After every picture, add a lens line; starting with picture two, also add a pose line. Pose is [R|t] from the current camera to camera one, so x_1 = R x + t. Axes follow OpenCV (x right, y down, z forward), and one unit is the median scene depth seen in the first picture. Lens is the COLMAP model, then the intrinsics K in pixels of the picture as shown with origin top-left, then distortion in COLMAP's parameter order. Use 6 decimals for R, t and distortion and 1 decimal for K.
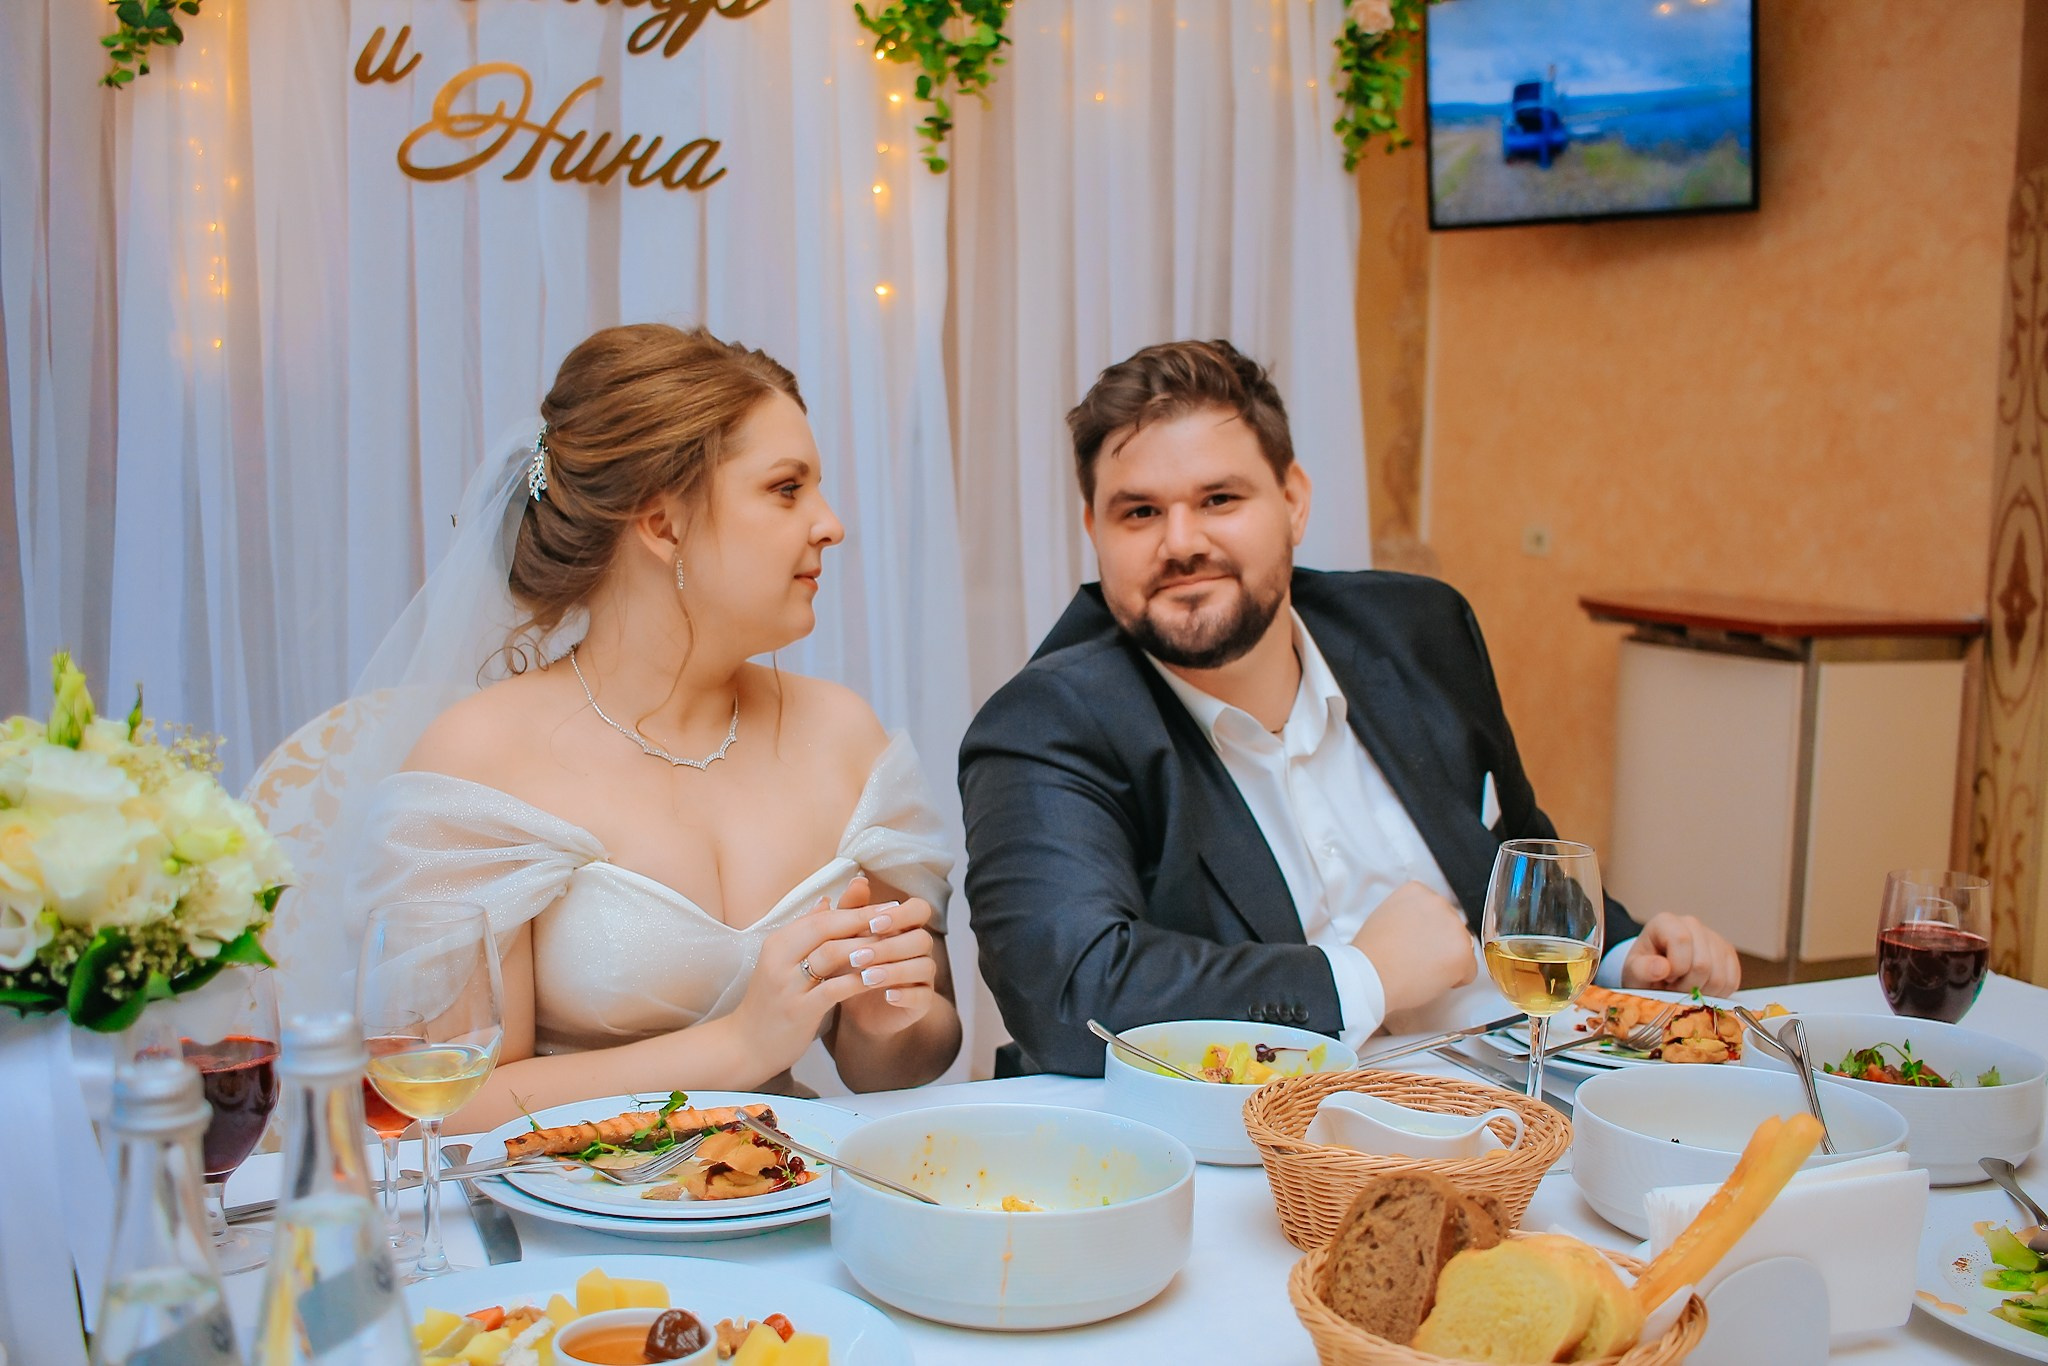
lens RADIAL K [[2028.7, 0, 1025.5], [0, 2028.7, 679.6], [0, 0, 1]] dist [-0.044972, 0.000000]
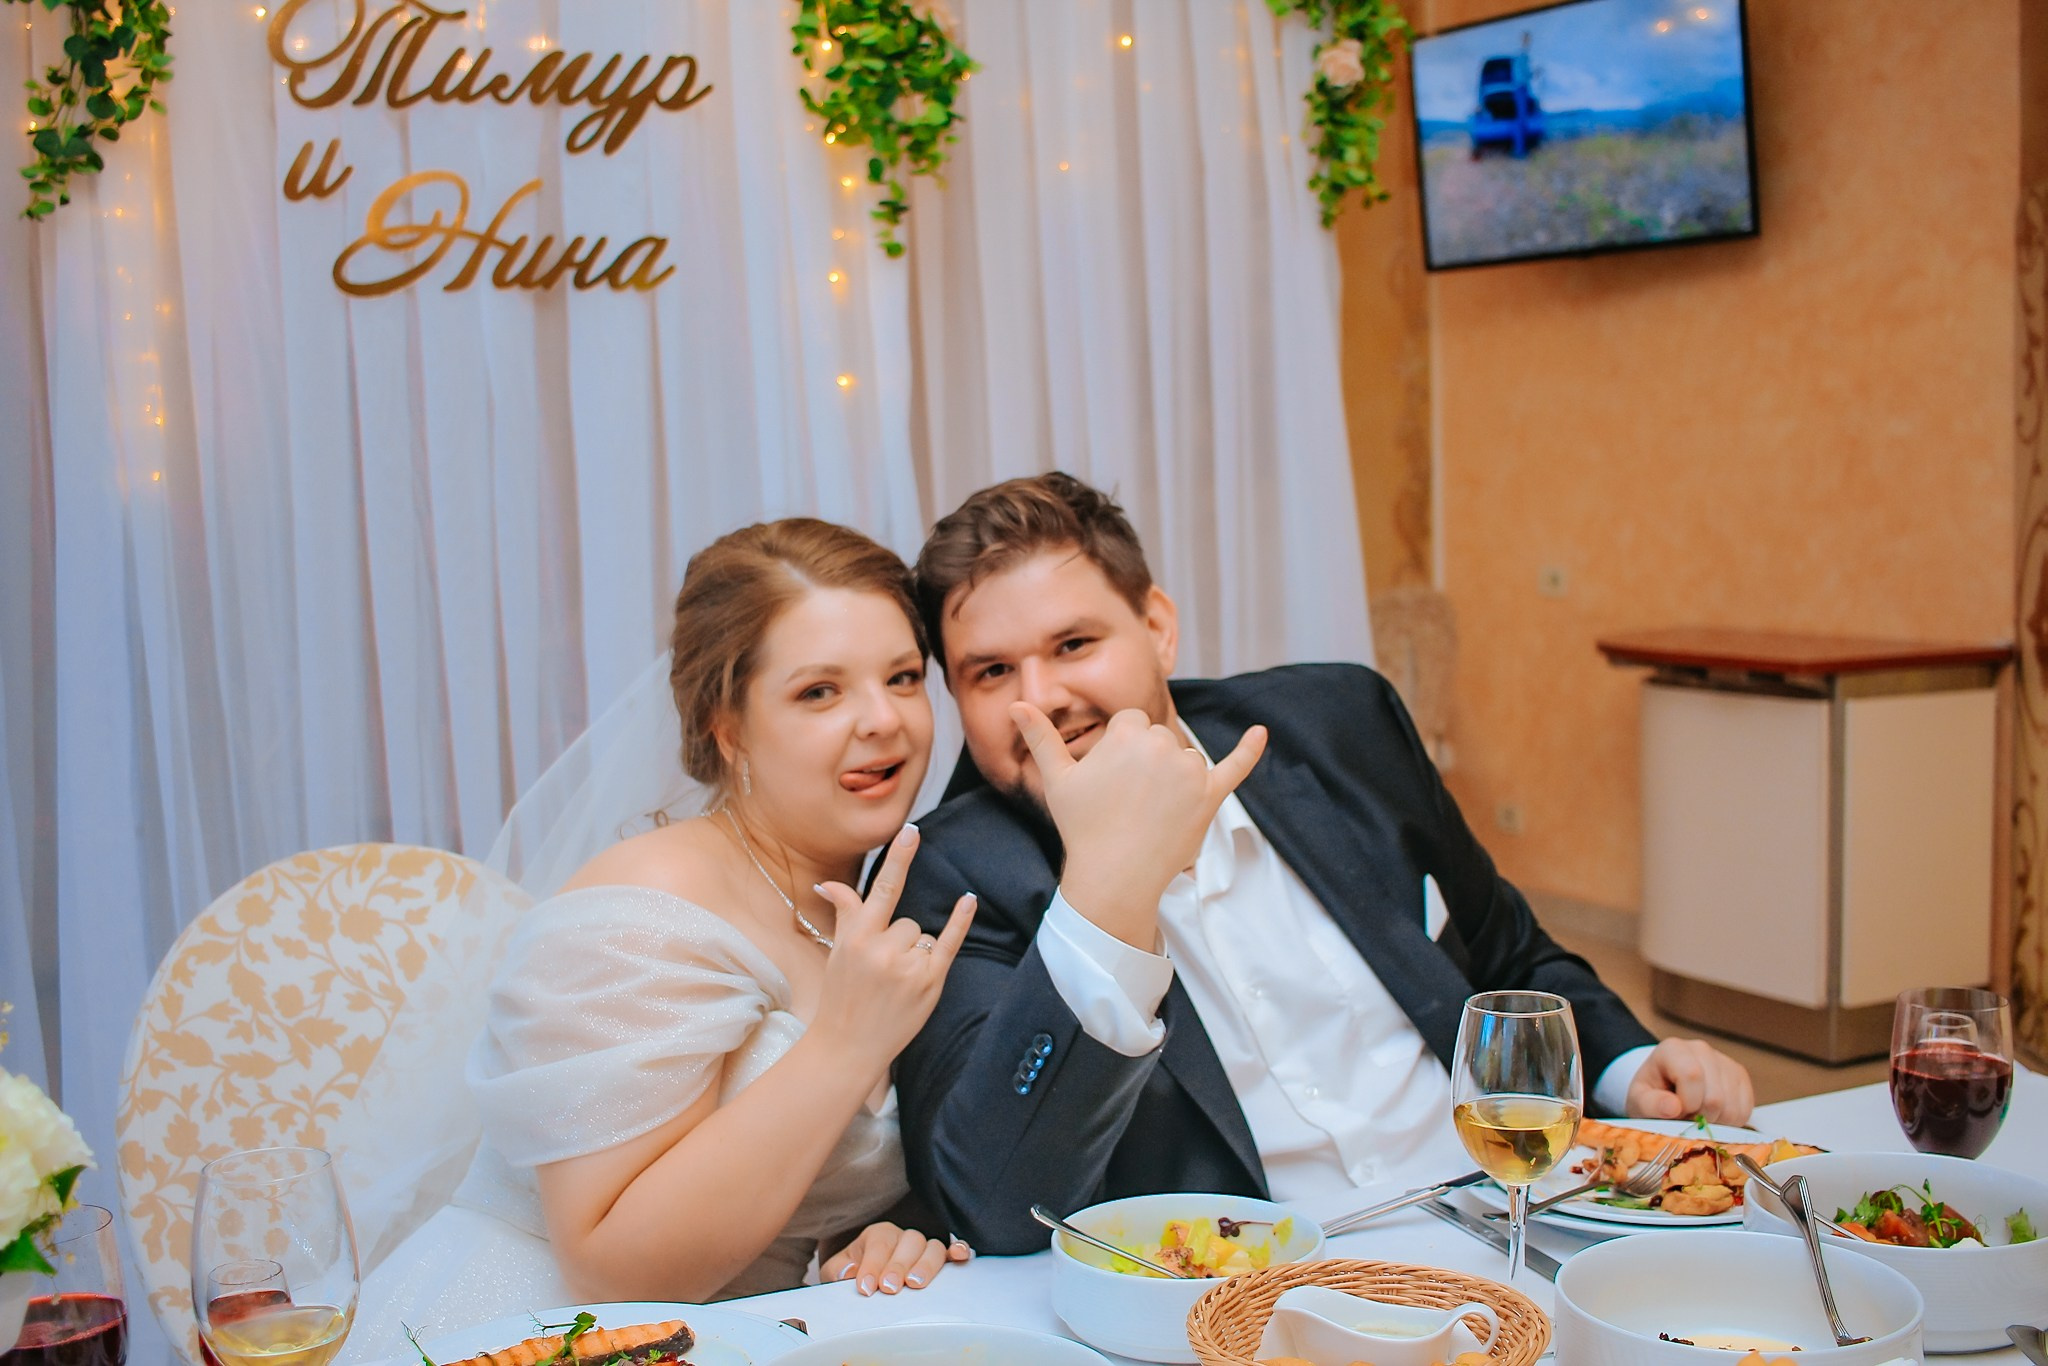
lens RADIAL K [[2028.7, 0, 1034.5], [0, 2028.7, 694.8], [0, 0, 1]] dist [-0.044972, 0.000000]
pose [[0.998668, -0.049508, -0.014558, 0.057682], [0.049308, 0.998688, -0.013806, -0.052628], [0.015222, 0.013069, 0.999799, 0.074233]]
